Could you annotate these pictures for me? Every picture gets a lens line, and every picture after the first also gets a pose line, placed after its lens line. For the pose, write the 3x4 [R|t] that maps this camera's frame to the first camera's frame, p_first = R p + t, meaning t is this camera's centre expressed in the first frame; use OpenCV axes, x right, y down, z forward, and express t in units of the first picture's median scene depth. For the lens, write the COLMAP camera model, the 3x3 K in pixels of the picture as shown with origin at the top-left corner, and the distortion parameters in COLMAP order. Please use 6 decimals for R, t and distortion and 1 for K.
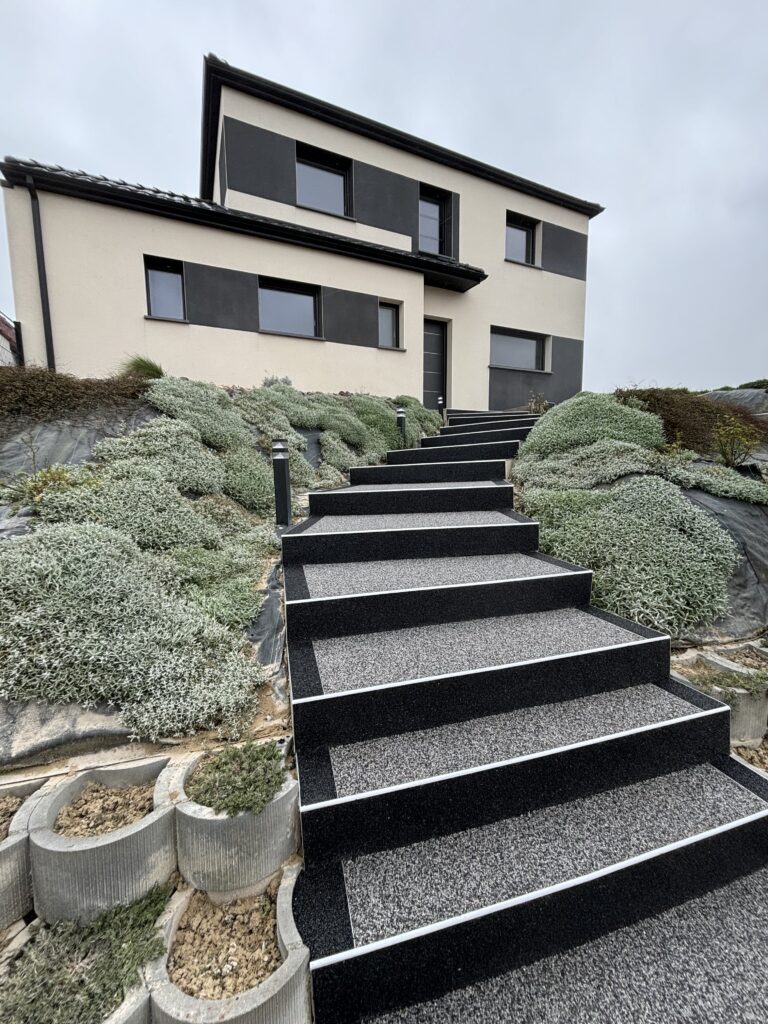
lens RADIAL K [[420.3, 0, 390.8], [0, 420.3, 509.6], [0, 0, 1]] dist [-0.000646, -0.000791]
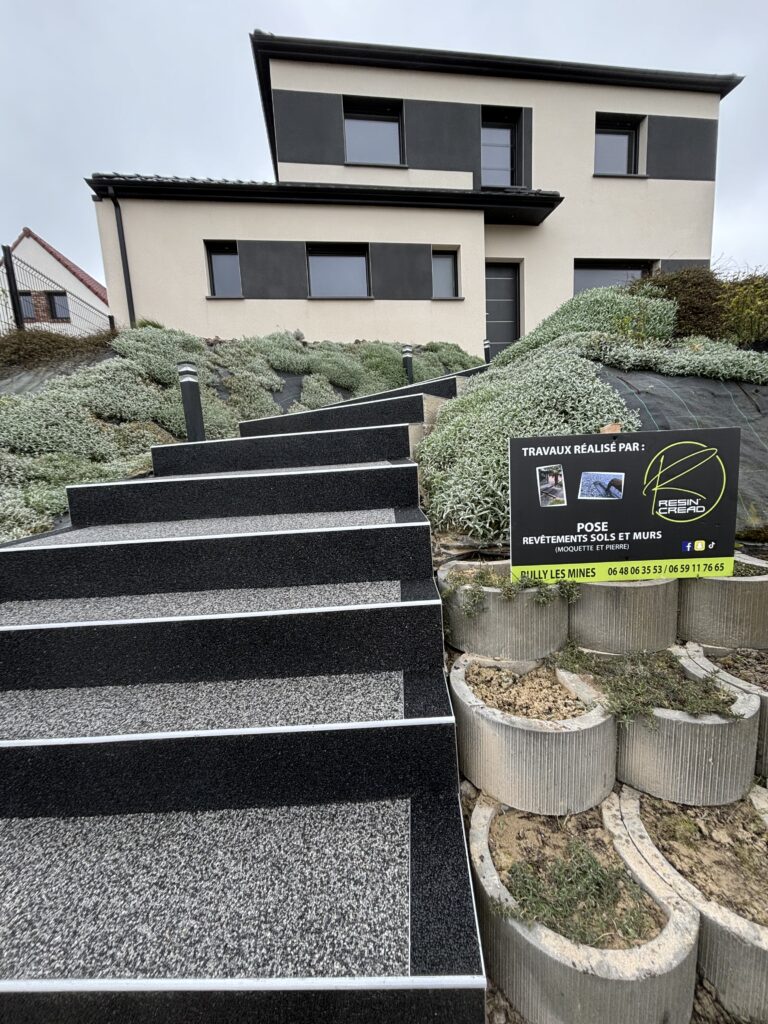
lens RADIAL K [[420.3, 0, 376.5], [0, 420.3, 509.0], [0, 0, 1]] dist [-0.000646, -0.000791]
pose [[0.952544, 0.004841, -0.304361, 0.173595], [0.008544, 0.999054, 0.042629, 0.052716], [0.304280, -0.043206, 0.951602, 0.054509]]
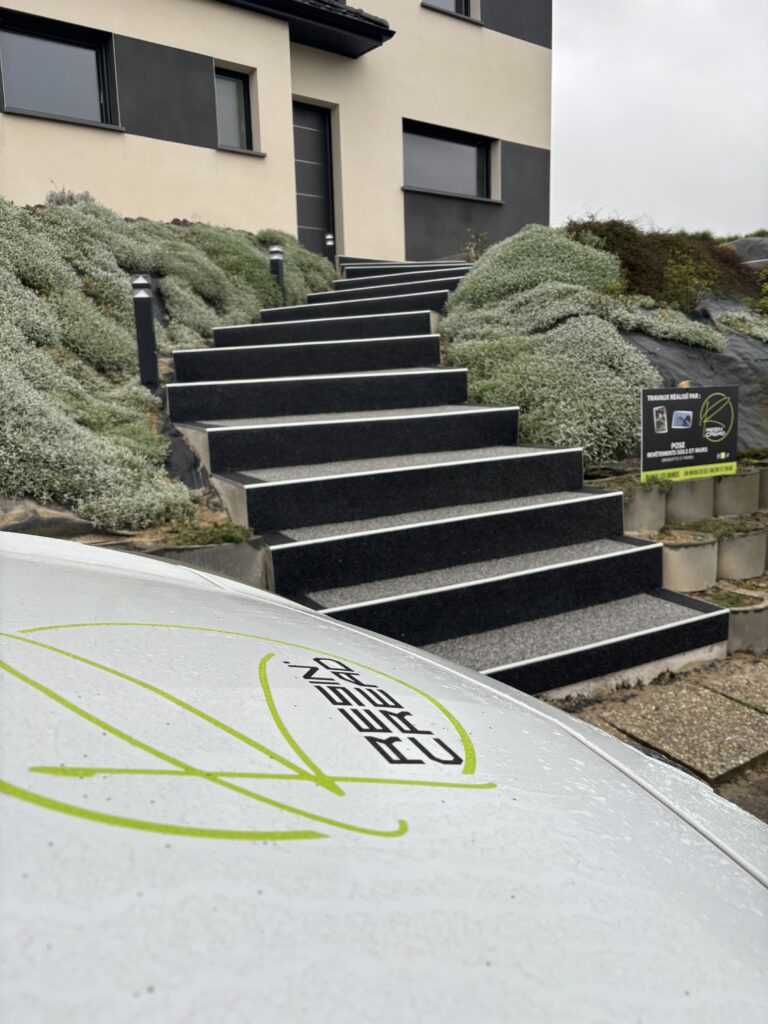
lens RADIAL K [[777.1, 0, 393.7], [0, 777.1, 503.8], [0, 0, 1]] dist [0.035032, -0.028114]
pose [[0.977934, -0.050736, 0.202657, -0.044042], [0.039045, 0.997357, 0.061276, 0.065353], [-0.205231, -0.052011, 0.977331, -0.178843]]
